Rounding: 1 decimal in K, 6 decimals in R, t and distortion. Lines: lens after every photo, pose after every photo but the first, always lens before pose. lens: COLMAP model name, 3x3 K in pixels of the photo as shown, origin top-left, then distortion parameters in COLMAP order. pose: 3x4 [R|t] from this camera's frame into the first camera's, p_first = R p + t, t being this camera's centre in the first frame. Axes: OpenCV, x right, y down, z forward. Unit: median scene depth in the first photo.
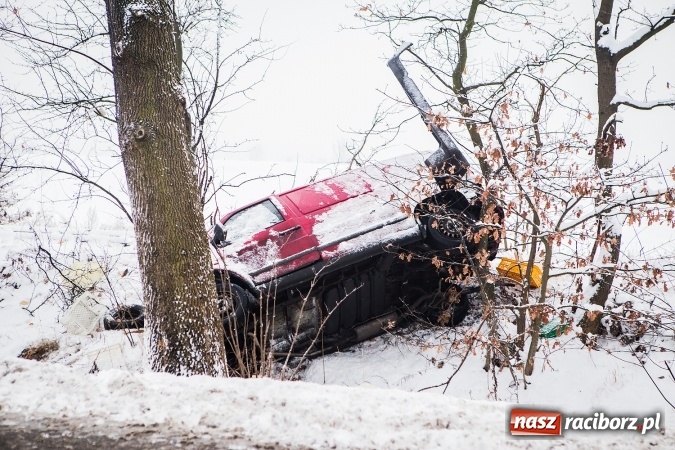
lens RADIAL K [[1375.9, 0, 374.5], [0, 1375.9, 207.0], [0, 0, 1]] dist [0.197844, 0.000000]
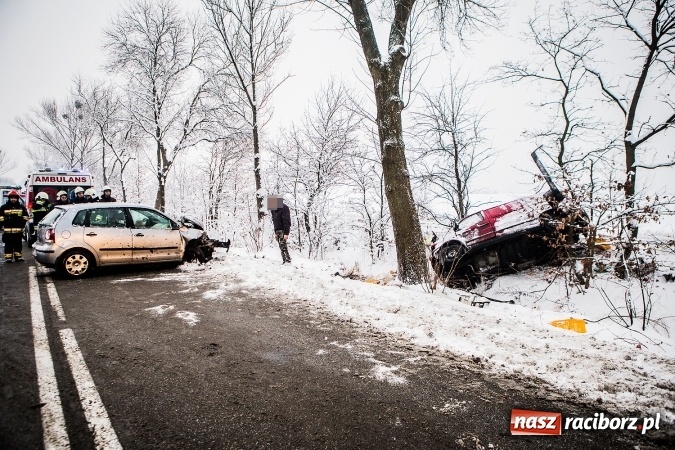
lens RADIAL K [[505.3, 0, 342.2], [0, 505.3, 218.3], [0, 0, 1]] dist [-0.045533, 0.020754]
pose [[0.851882, -0.004002, -0.523718, 0.192341], [0.010355, 0.999904, 0.009203, -0.005279], [0.523631, -0.013263, 0.851842, 0.091943]]
